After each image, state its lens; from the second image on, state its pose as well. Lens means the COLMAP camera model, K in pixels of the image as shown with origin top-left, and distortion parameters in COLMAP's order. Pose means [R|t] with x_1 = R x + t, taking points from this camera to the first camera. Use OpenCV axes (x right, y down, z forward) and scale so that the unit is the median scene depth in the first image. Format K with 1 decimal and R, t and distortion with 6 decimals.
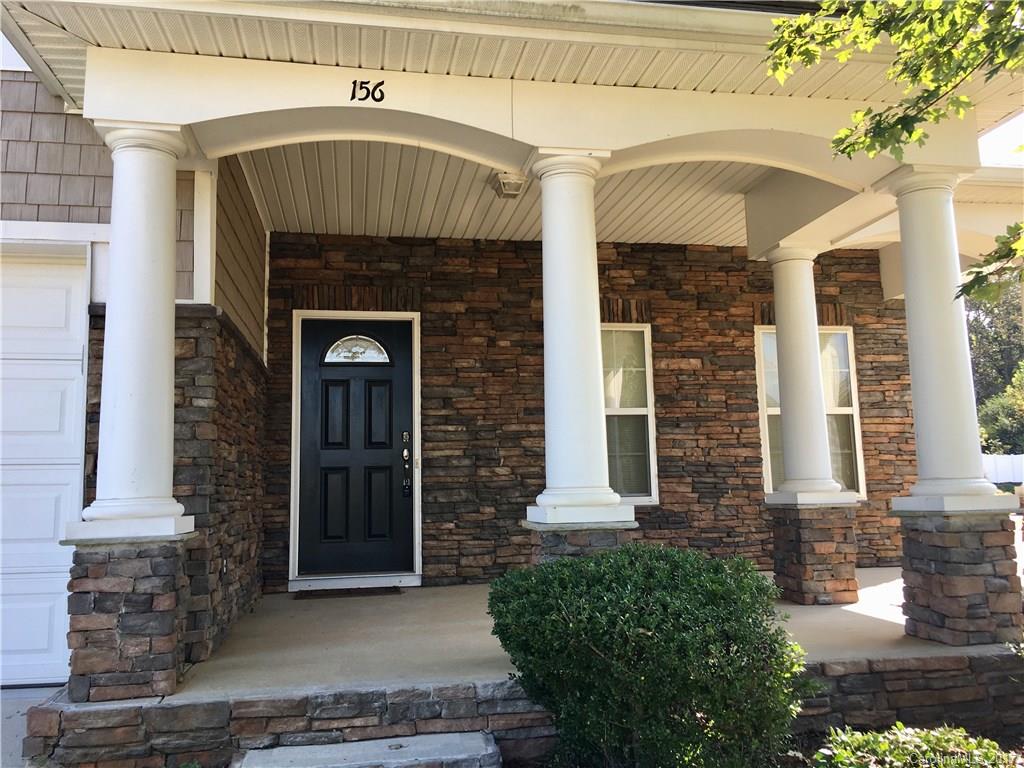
lens RADIAL K [[870.6, 0, 518.8], [0, 870.6, 381.6], [0, 0, 1]] dist [0.074291, -0.091385]
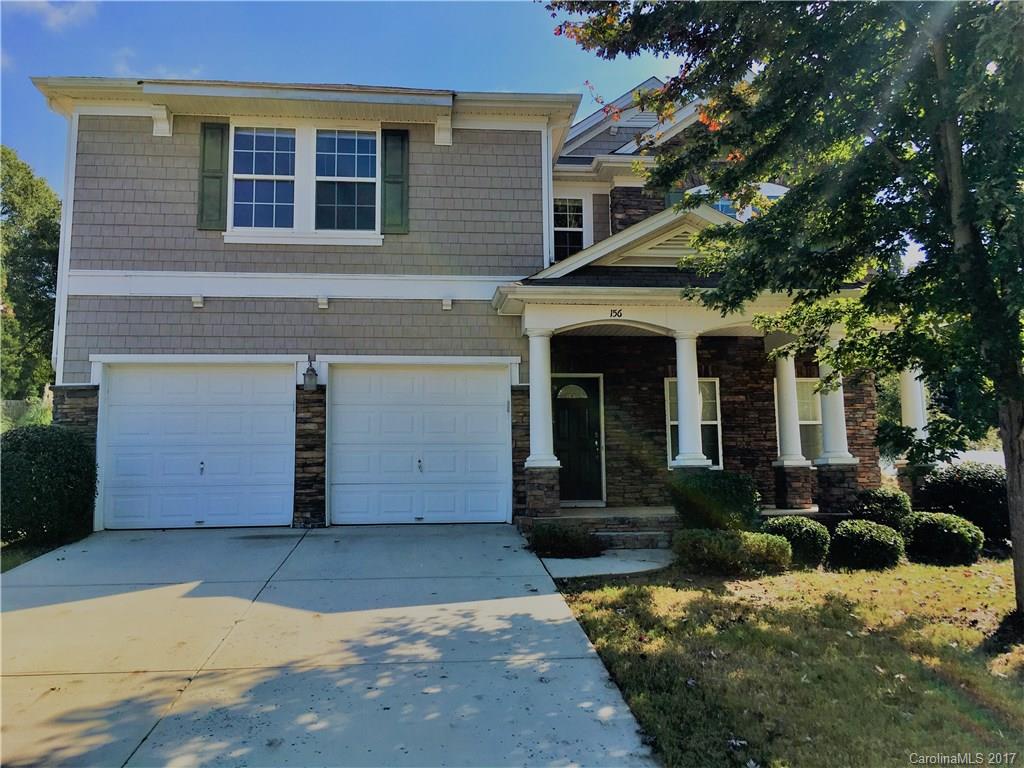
lens RADIAL K [[870.6, 0, 518.8], [0, 870.6, 381.6], [0, 0, 1]] dist [0.074291, -0.091385]
pose [[0.996763, -0.000322, -0.080389, -0.146542], [0.000439, 0.999999, 0.001437, -0.064149], [0.080389, -0.001468, 0.996763, -1.044380]]
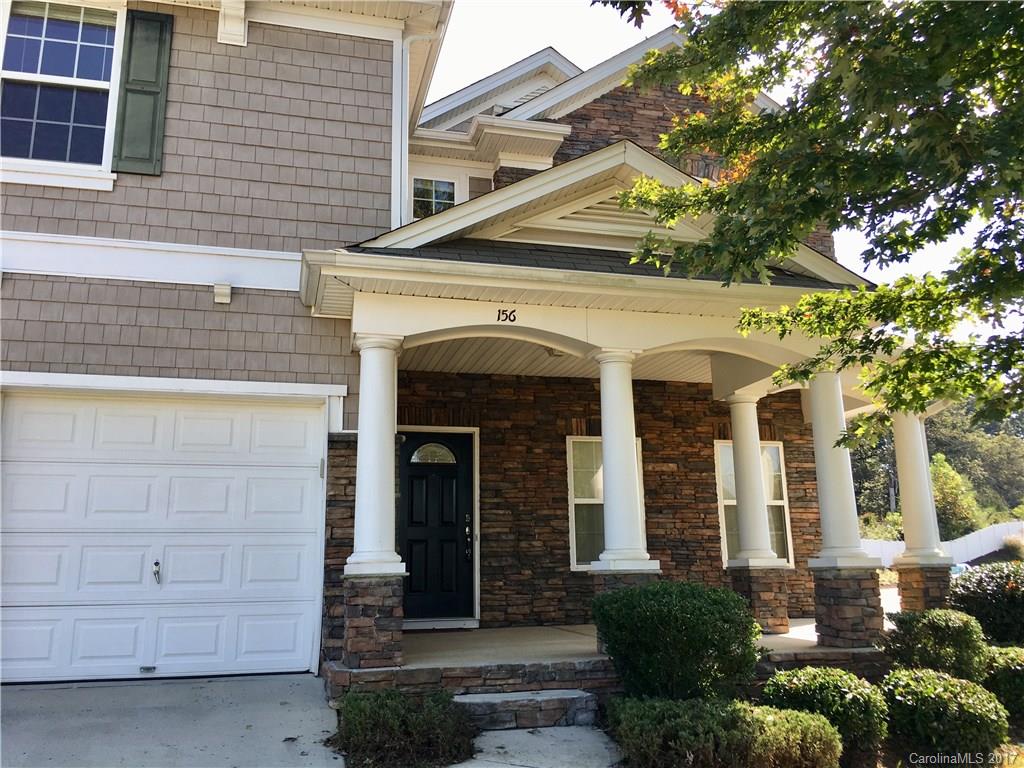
lens RADIAL K [[870.6, 0, 518.8], [0, 870.6, 381.6], [0, 0, 1]] dist [0.074291, -0.091385]
pose [[0.997351, 0.022217, 0.069268, -0.149287], [-0.015584, 0.995367, -0.094875, -0.021503], [-0.071055, 0.093545, 0.993076, -0.394984]]
